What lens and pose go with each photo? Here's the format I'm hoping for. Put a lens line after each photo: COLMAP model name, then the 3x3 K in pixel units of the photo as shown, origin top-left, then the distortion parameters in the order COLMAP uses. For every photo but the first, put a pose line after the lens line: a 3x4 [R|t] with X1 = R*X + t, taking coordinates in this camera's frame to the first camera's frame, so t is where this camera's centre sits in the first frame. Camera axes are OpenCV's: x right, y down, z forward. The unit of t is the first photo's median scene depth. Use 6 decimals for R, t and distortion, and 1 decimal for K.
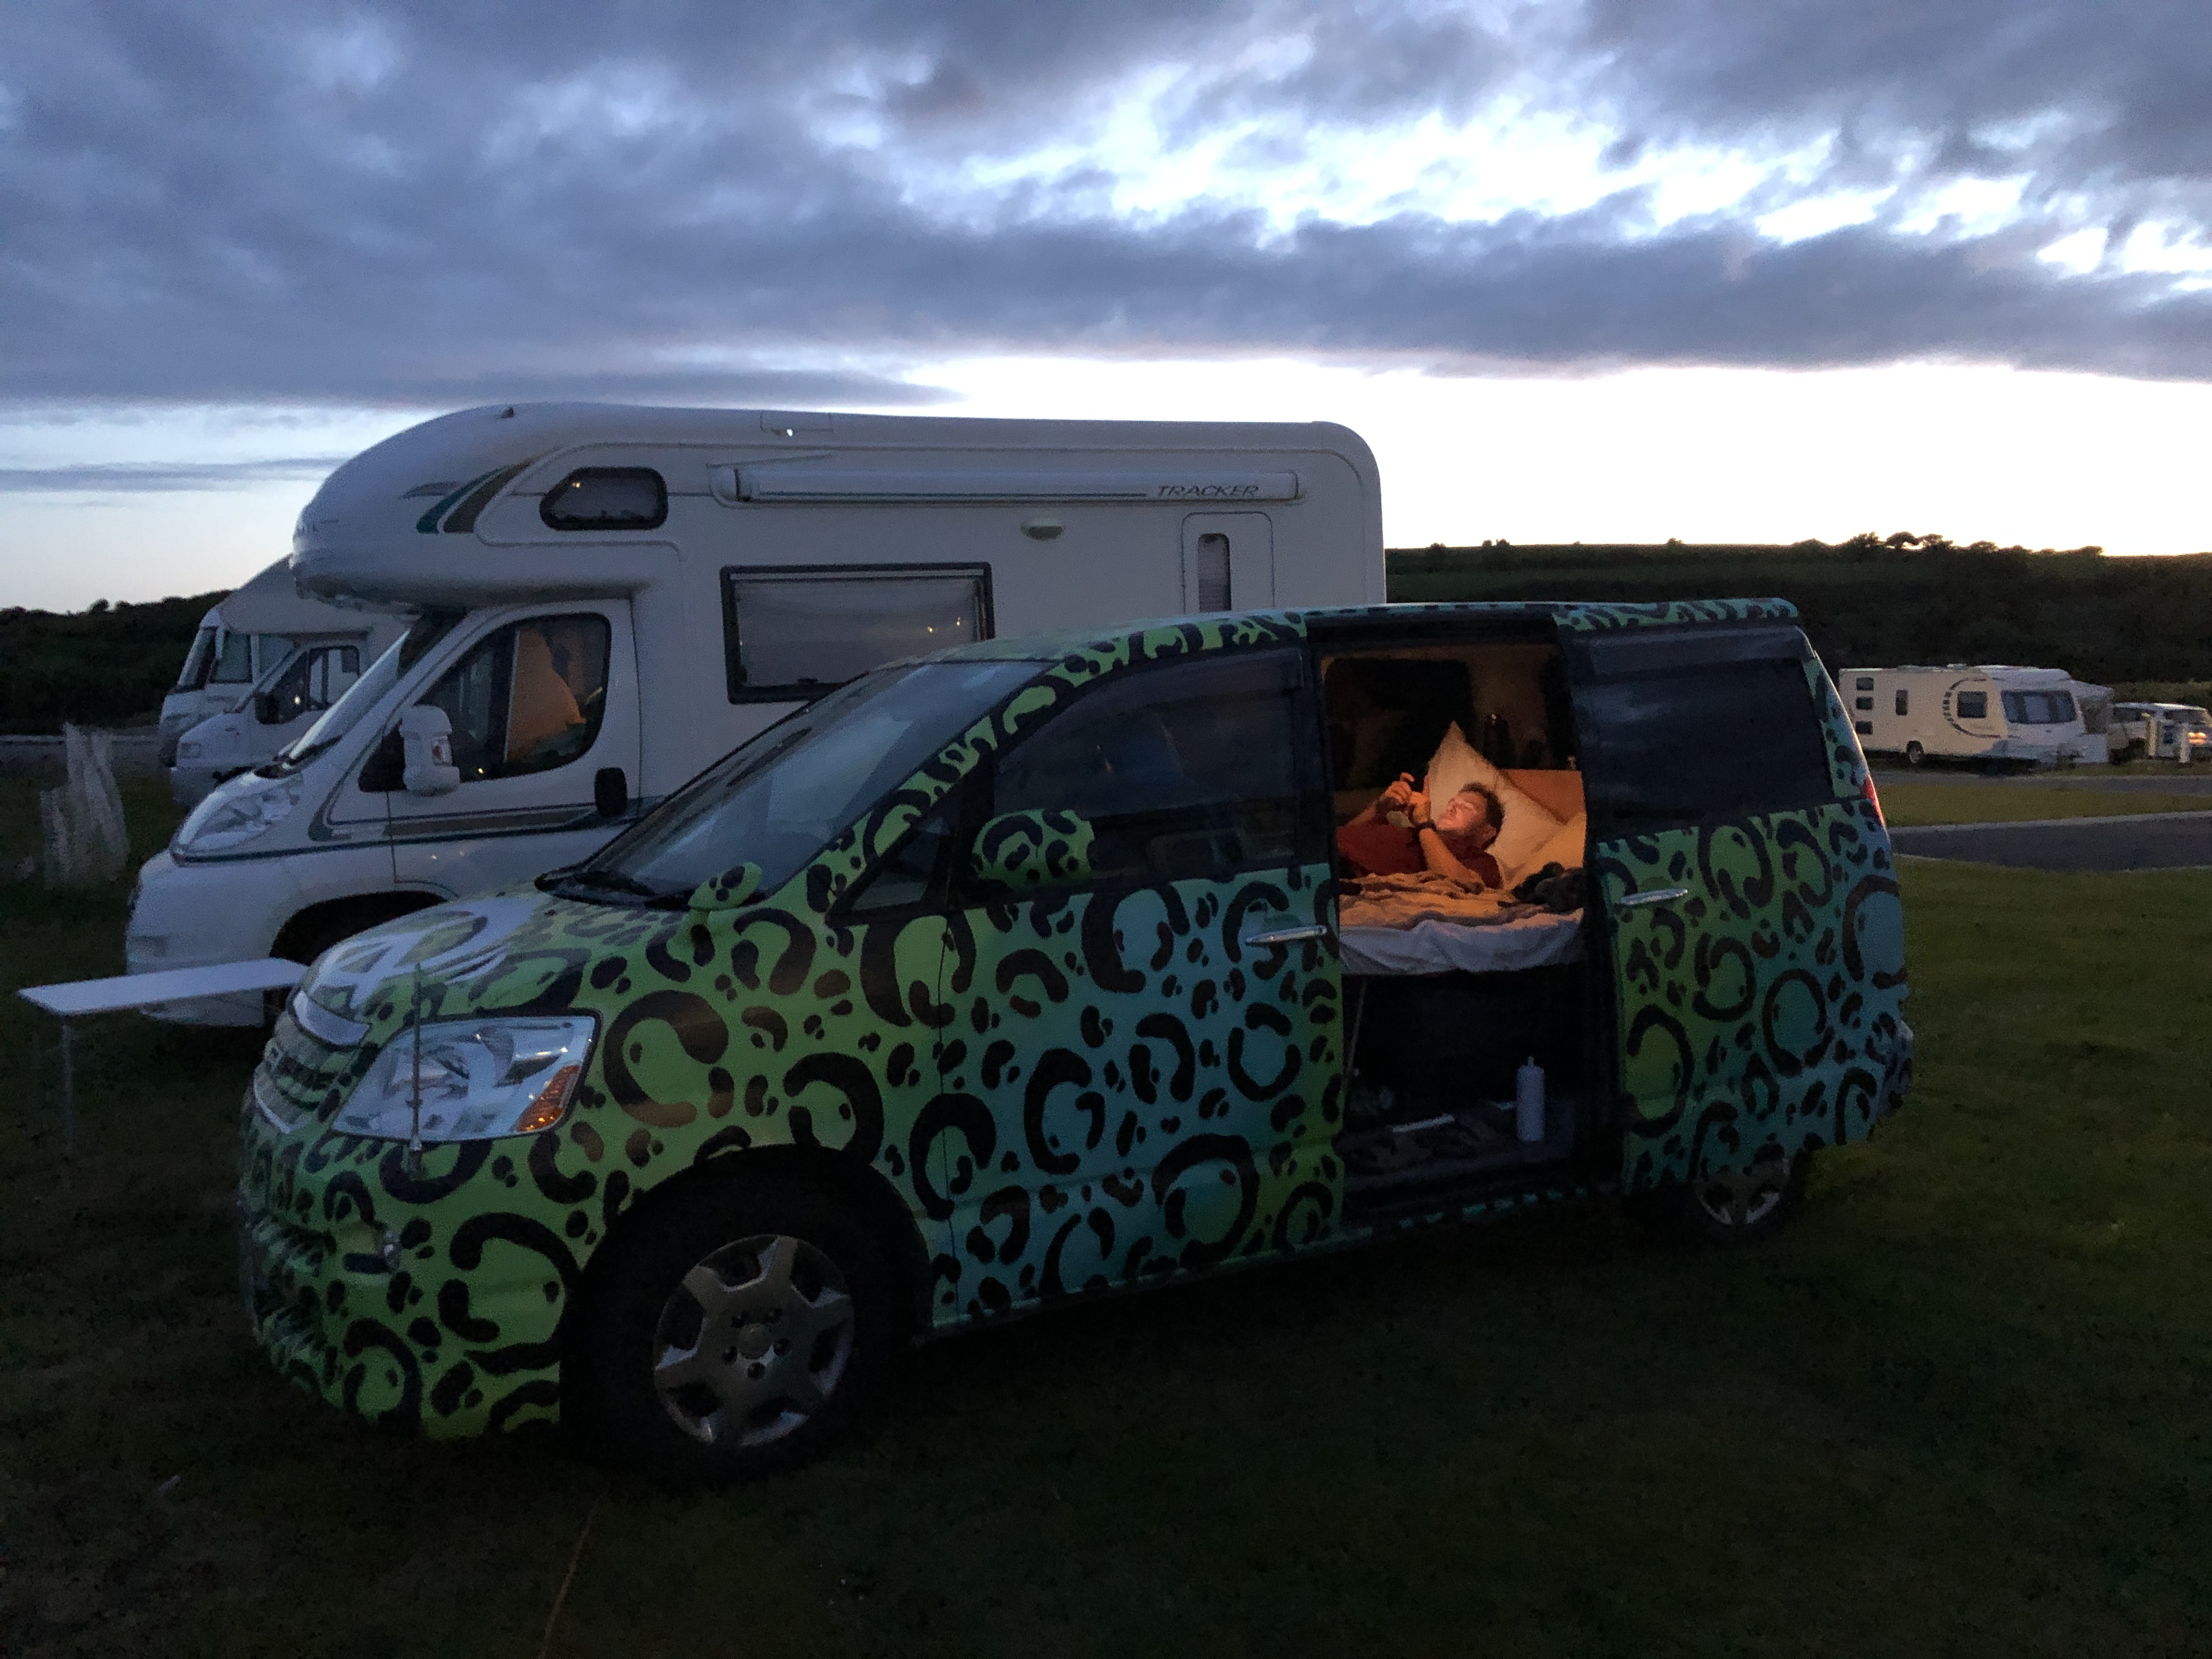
lens RADIAL K [[2086.5, 0, 1107.1], [0, 2086.5, 828.7], [0, 0, 1]] dist [0.108912, 0.003203]
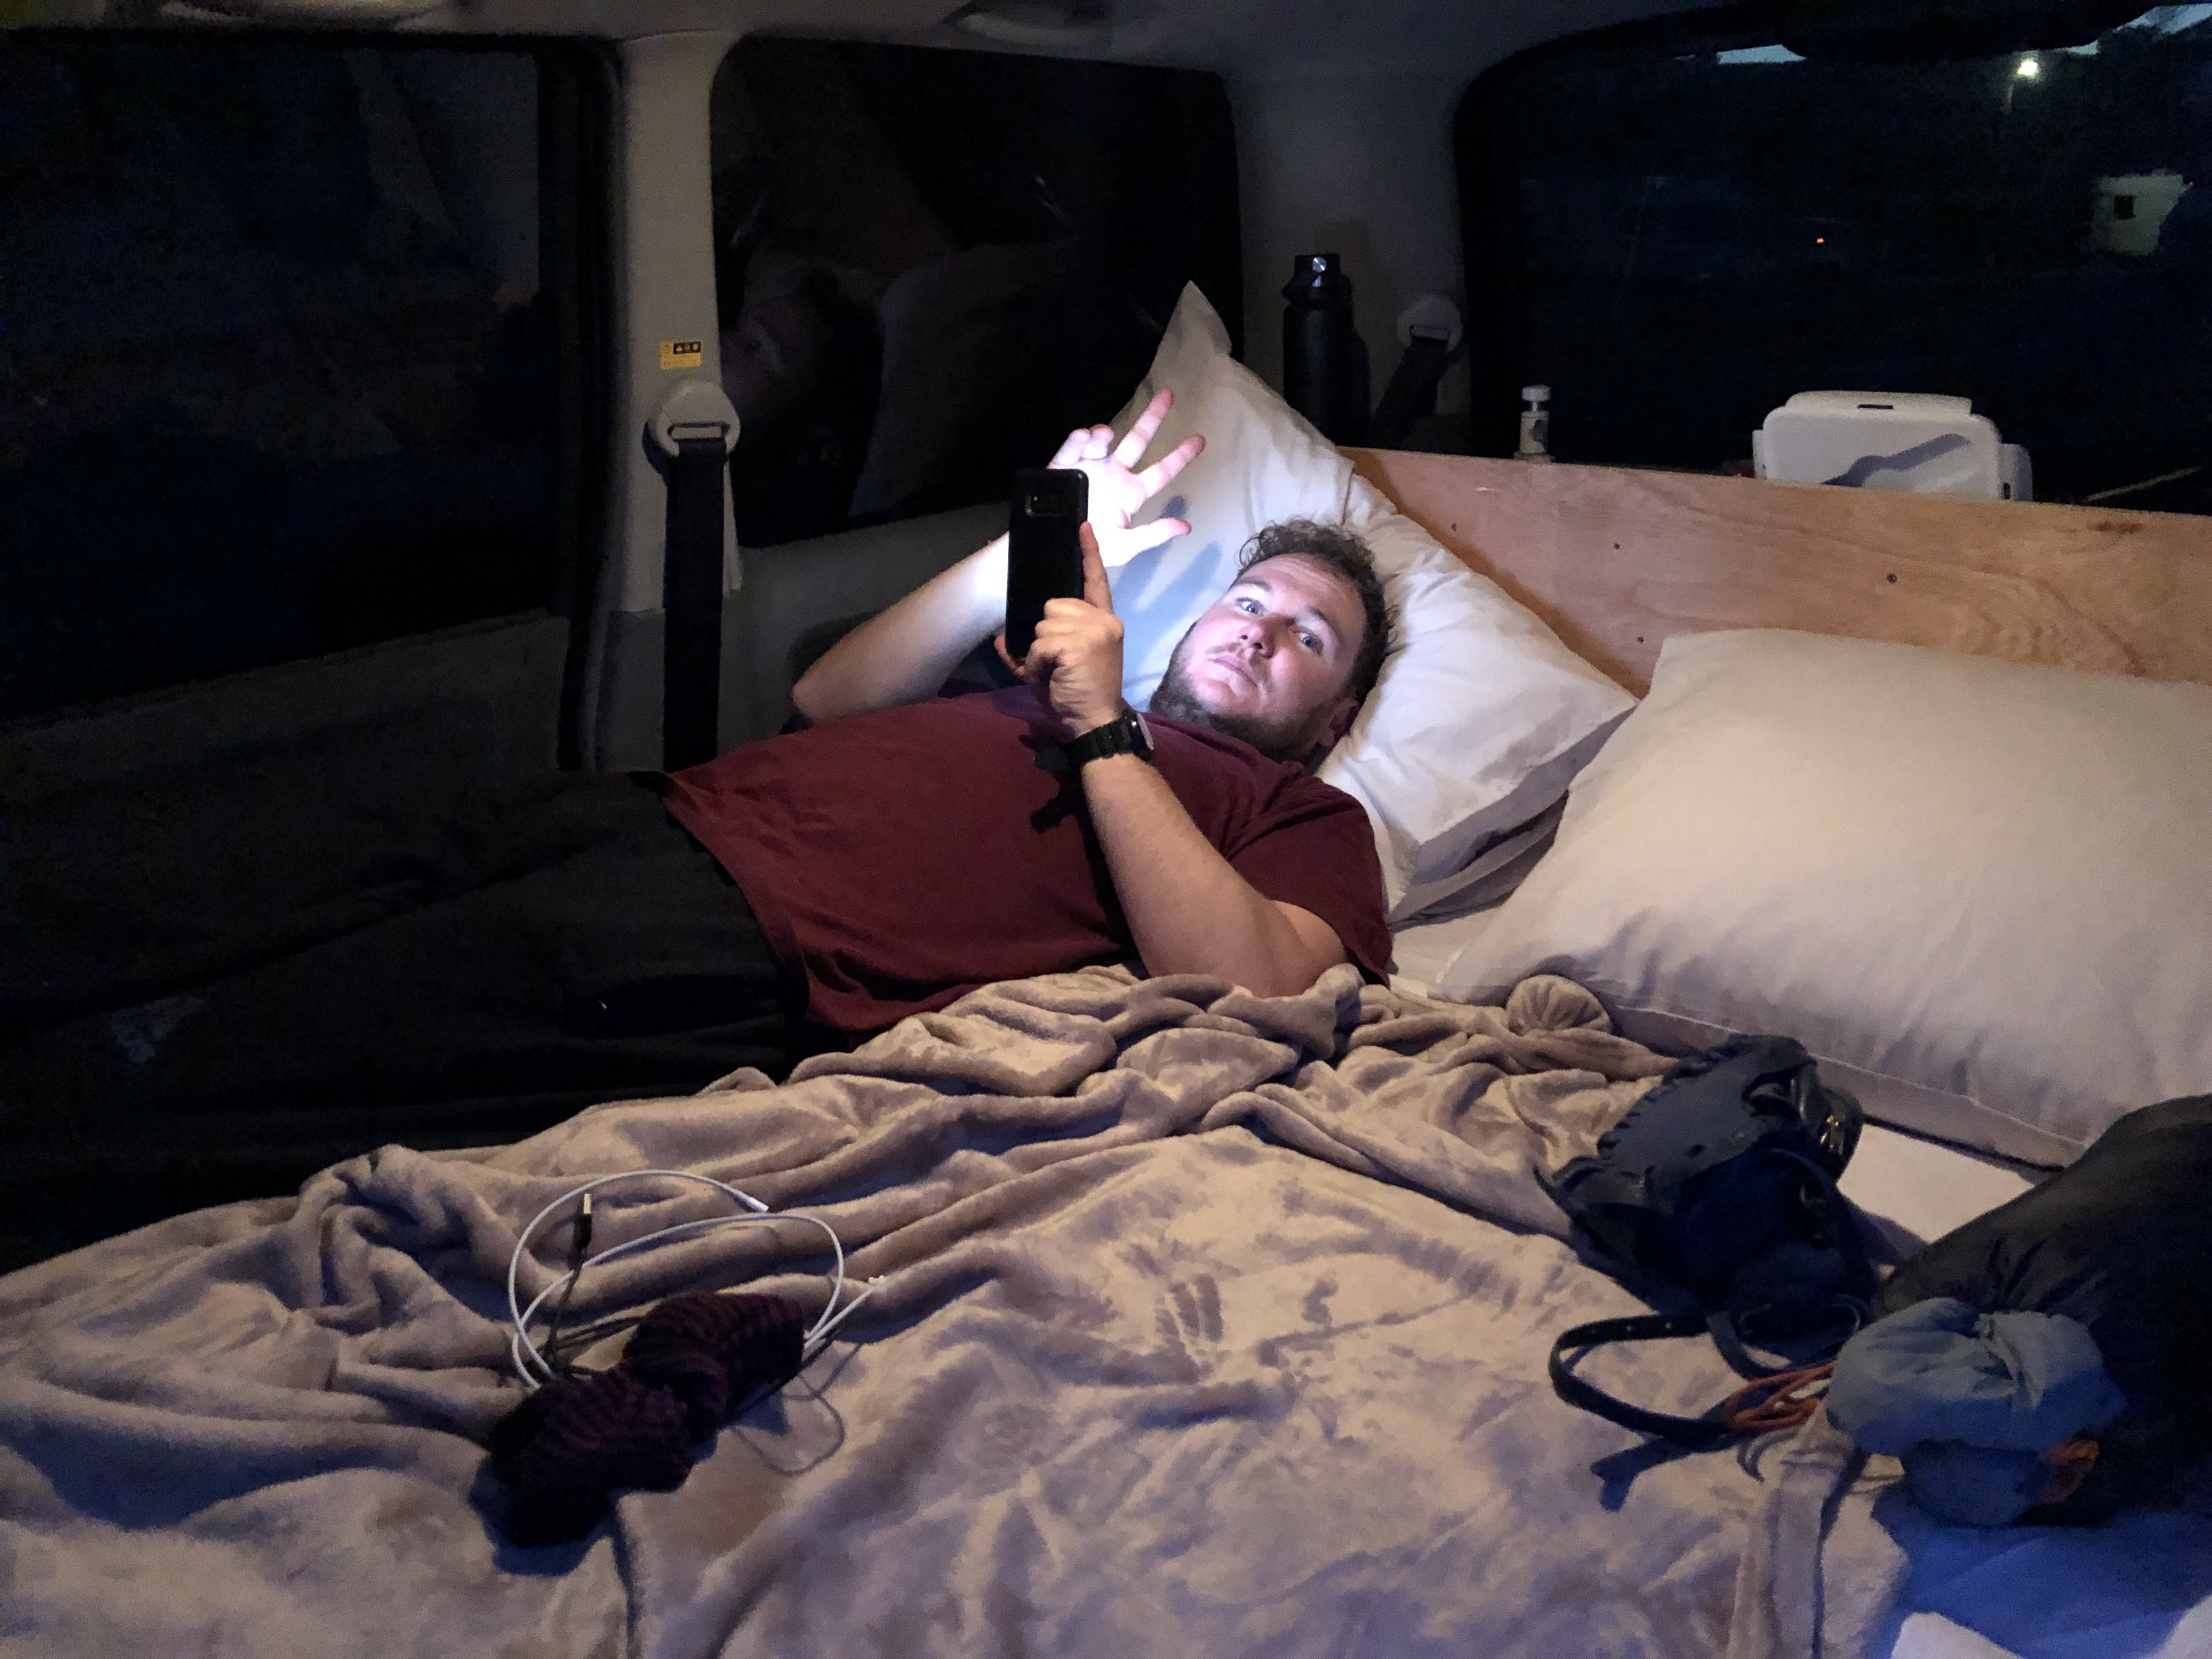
lens RADIAL K [[2086.5, 0, 1103.3], [0, 2086.5, 829.1], [0, 0, 1]] dist [0.108912, 0.003203]
pose [[0.985771, -0.046617, 0.161503, 0.108497], [0.012845, 0.978857, 0.204143, -0.037773], [-0.167605, -0.199164, 0.965527, 0.738345]]
